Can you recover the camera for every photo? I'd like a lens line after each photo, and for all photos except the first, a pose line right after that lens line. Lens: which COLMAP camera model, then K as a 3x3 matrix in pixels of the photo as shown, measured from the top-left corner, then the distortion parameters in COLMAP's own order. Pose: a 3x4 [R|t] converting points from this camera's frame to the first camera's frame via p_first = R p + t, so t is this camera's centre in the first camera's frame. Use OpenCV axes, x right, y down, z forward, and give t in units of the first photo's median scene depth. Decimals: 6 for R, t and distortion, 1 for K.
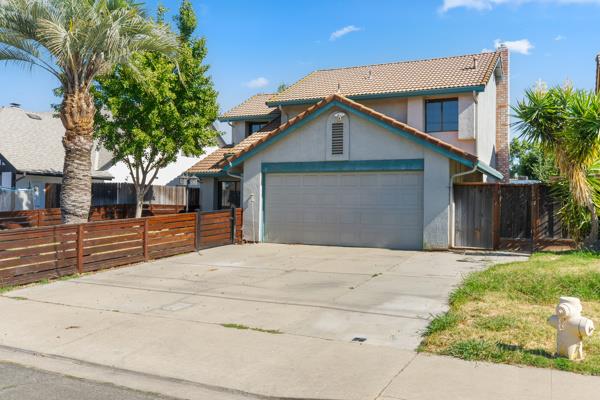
lens RADIAL K [[563.9, 0, 299.6], [0, 563.9, 201.0], [0, 0, 1]] dist [0.006563, 0.000000]
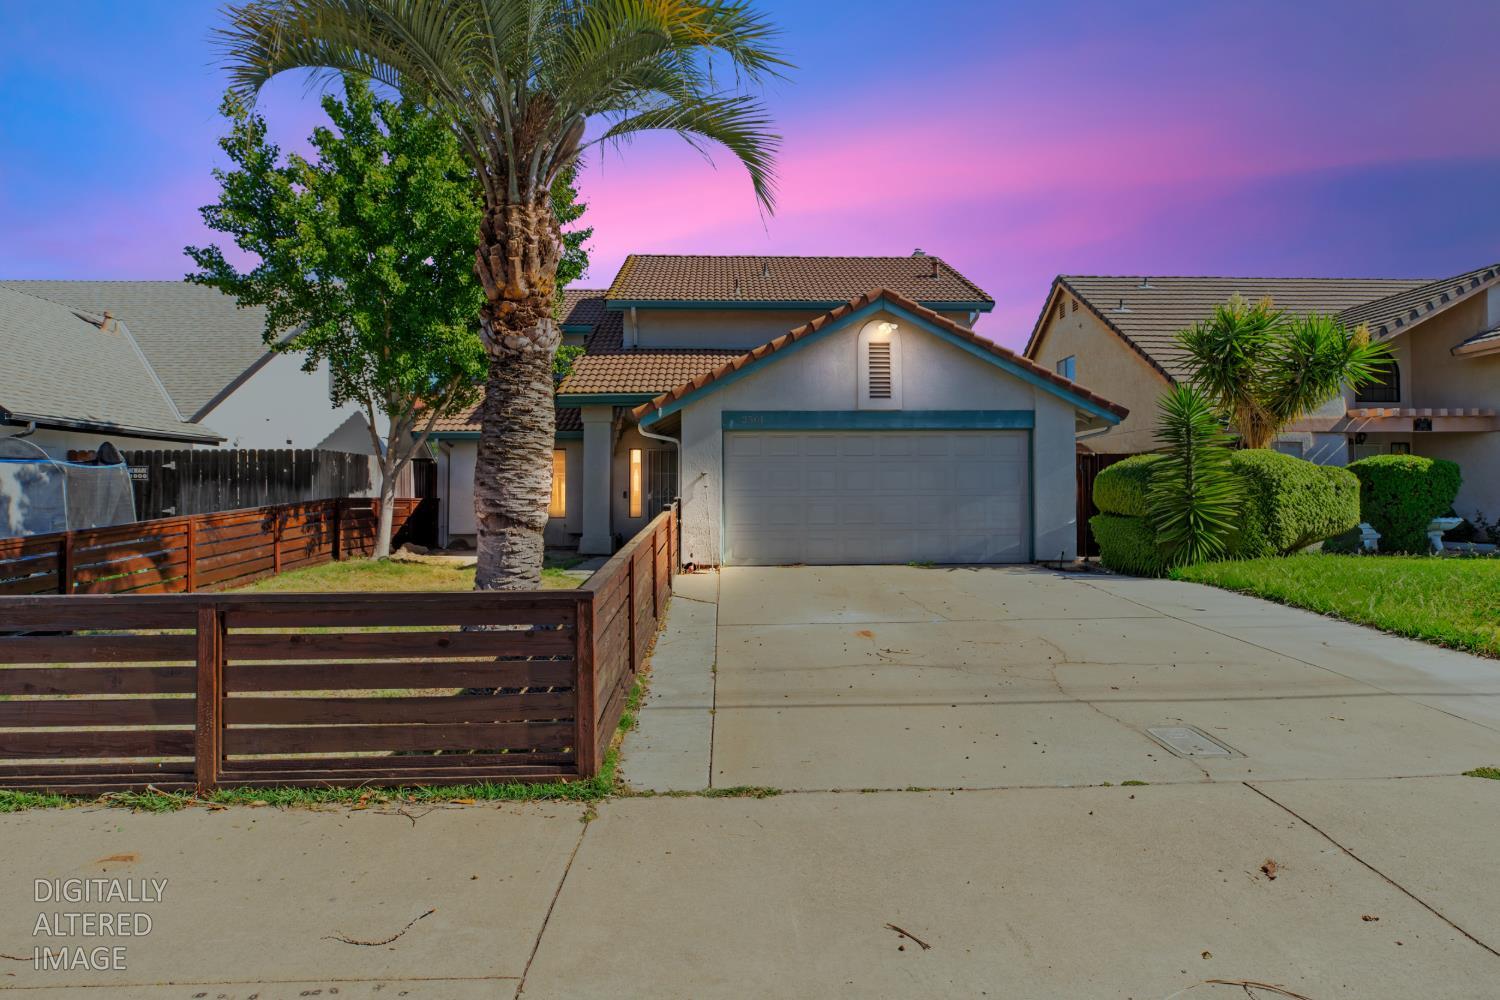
lens RADIAL K [[826.6, 0, 749.3], [0, 826.6, 494.1], [0, 0, 1]] dist [0.005866, -0.000311]
pose [[0.871755, -0.018376, 0.489597, -0.440929], [0.013942, 0.999822, 0.012700, -0.001637], [-0.489743, -0.004245, 0.871856, 0.359148]]
